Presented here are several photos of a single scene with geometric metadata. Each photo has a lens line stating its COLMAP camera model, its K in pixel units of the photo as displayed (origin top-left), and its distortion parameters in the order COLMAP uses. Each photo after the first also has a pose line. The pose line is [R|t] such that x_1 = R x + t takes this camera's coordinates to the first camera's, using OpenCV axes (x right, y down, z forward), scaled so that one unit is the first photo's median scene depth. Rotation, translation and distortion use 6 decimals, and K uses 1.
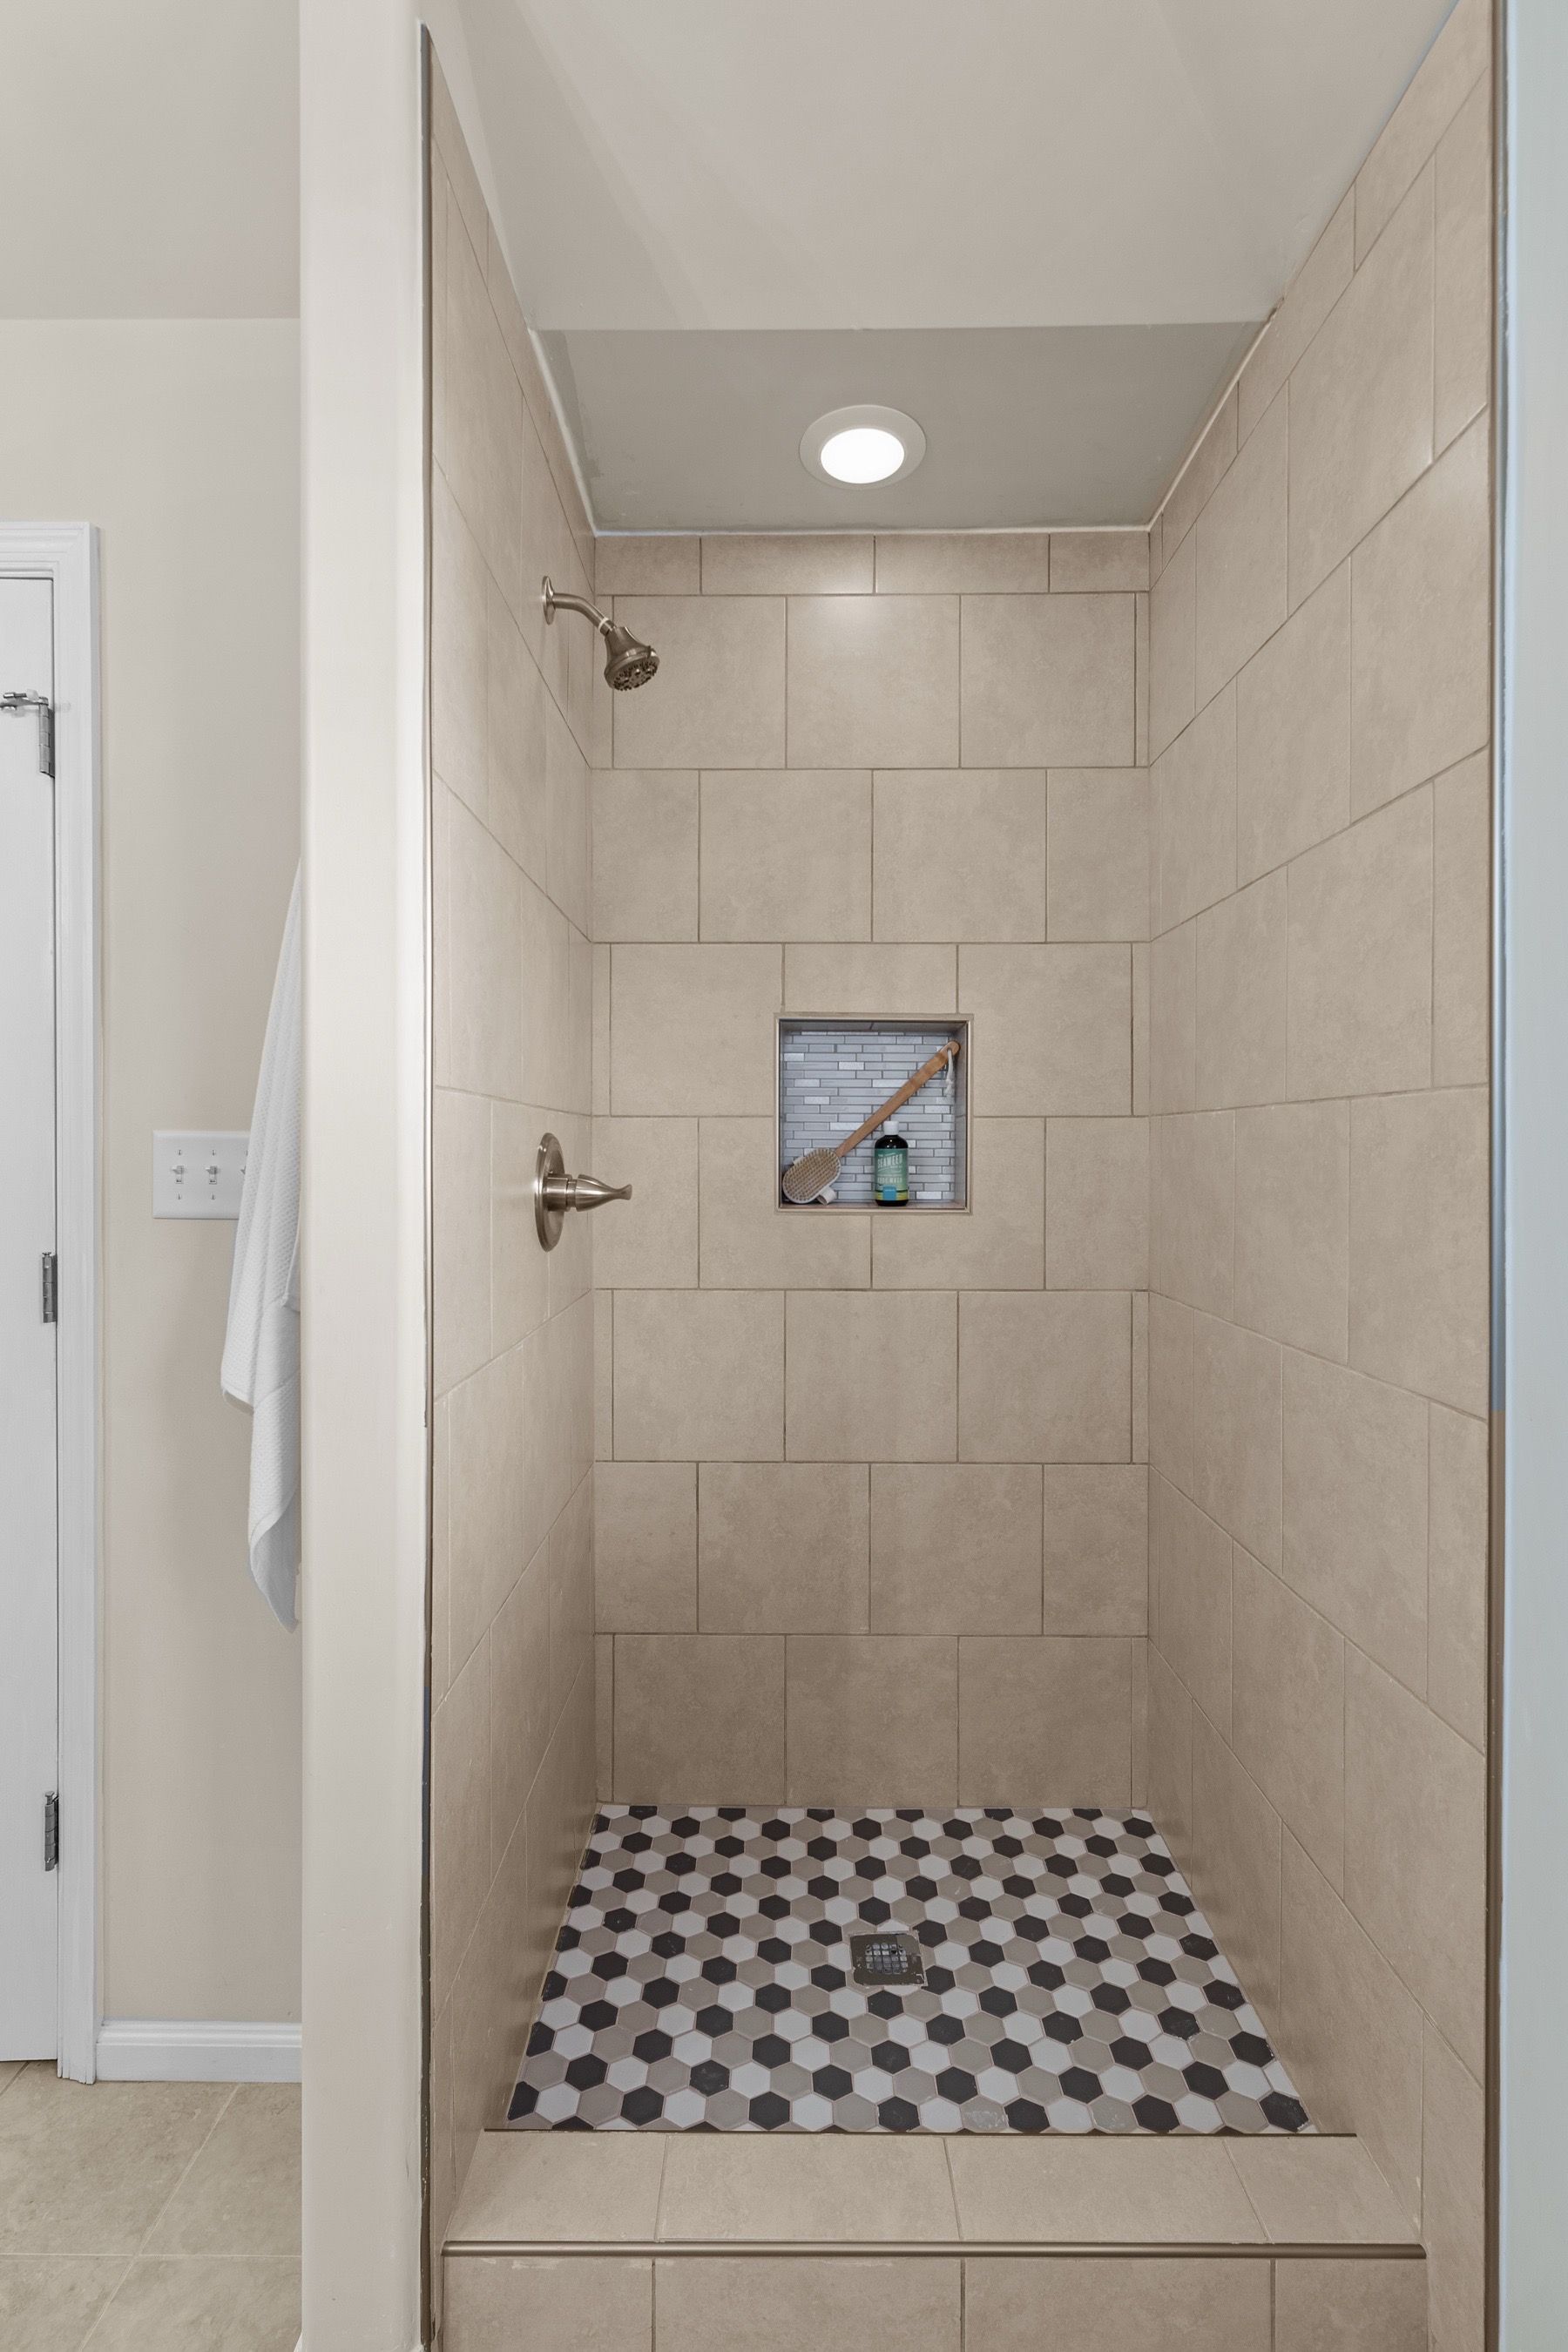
lens RADIAL K [[1084.0, 0, 785.4], [0, 1084.0, 1168.5], [0, 0, 1]] dist [0.001254, -0.000248]
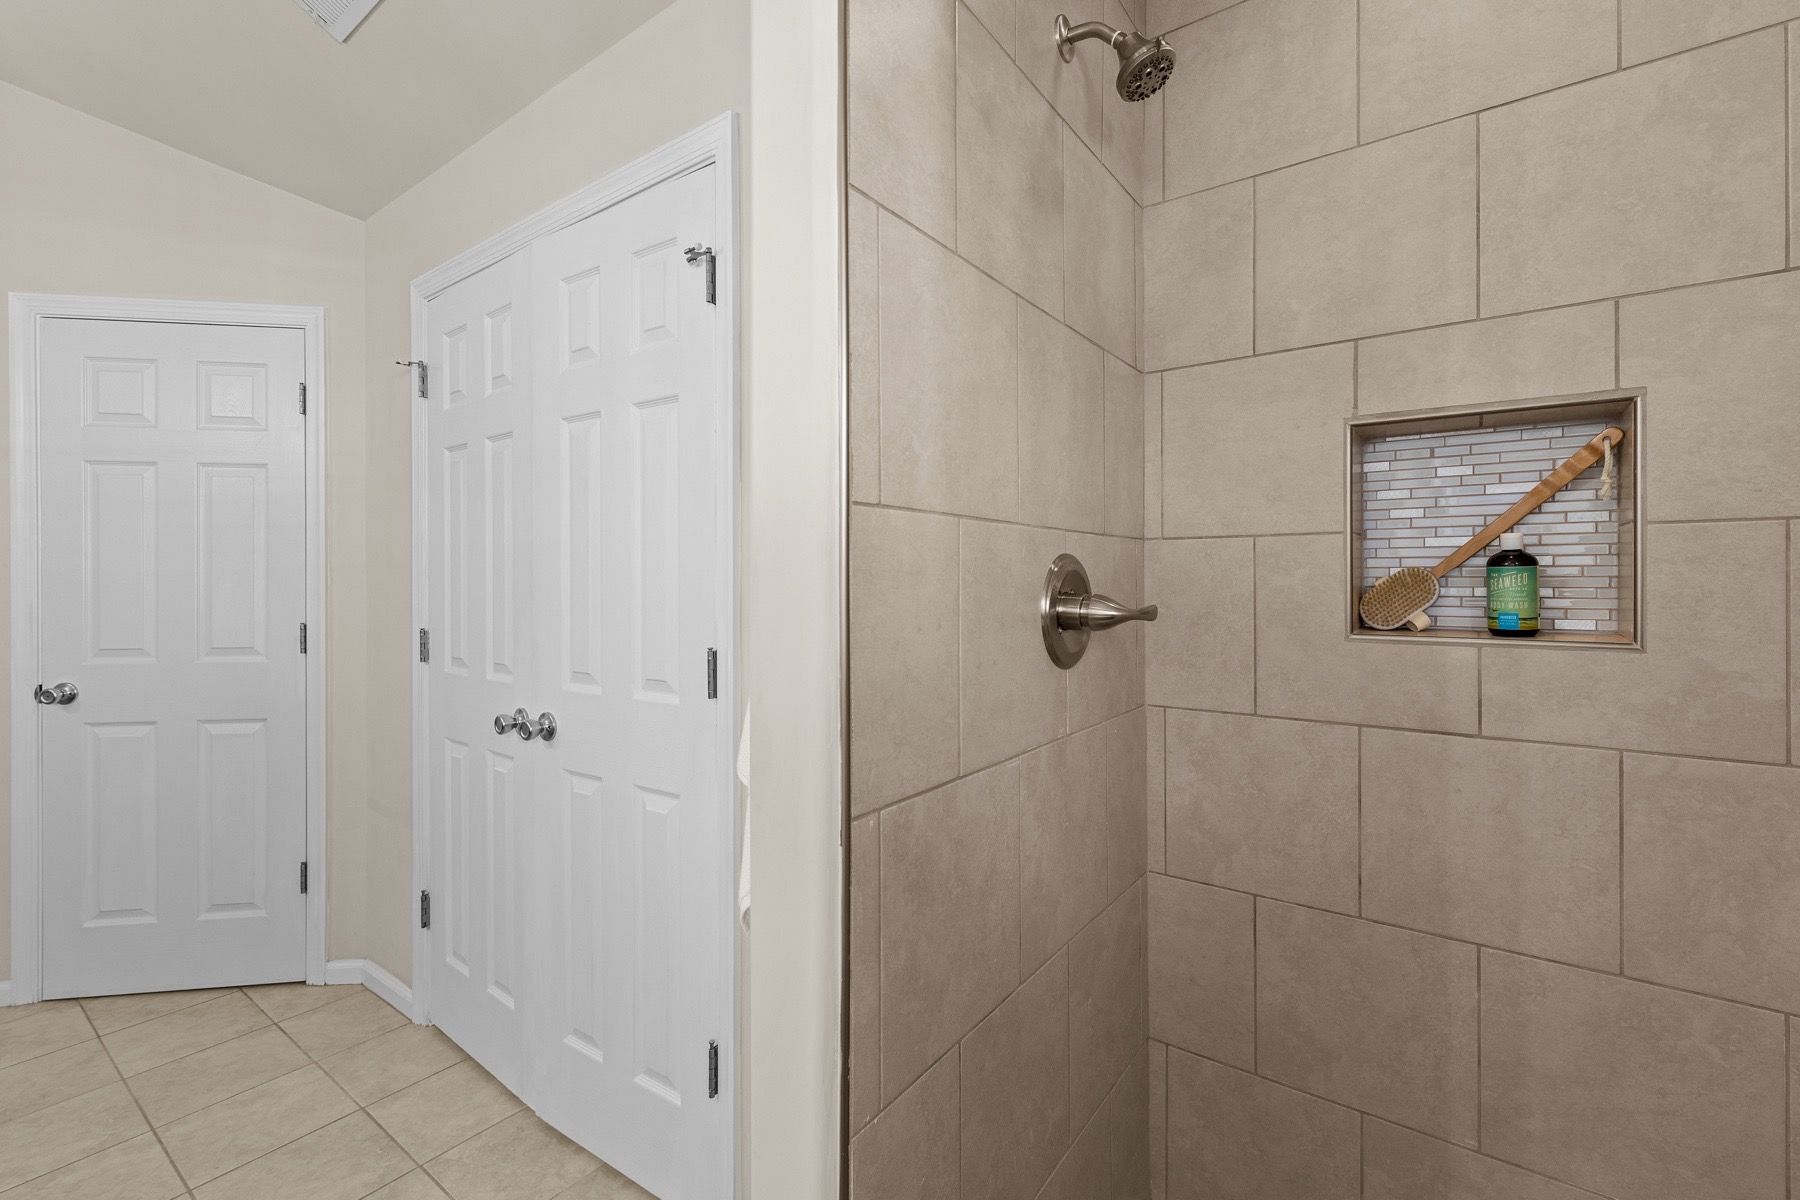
lens RADIAL K [[777.5, 0, 898.8], [0, 777.5, 582.9], [0, 0, 1]] dist [0.003112, -0.001767]
pose [[0.806113, -0.002313, -0.591757, 0.073961], [-0.005491, 0.999920, -0.011388, 0.003453], [0.591736, 0.012429, 0.806036, 0.255029]]
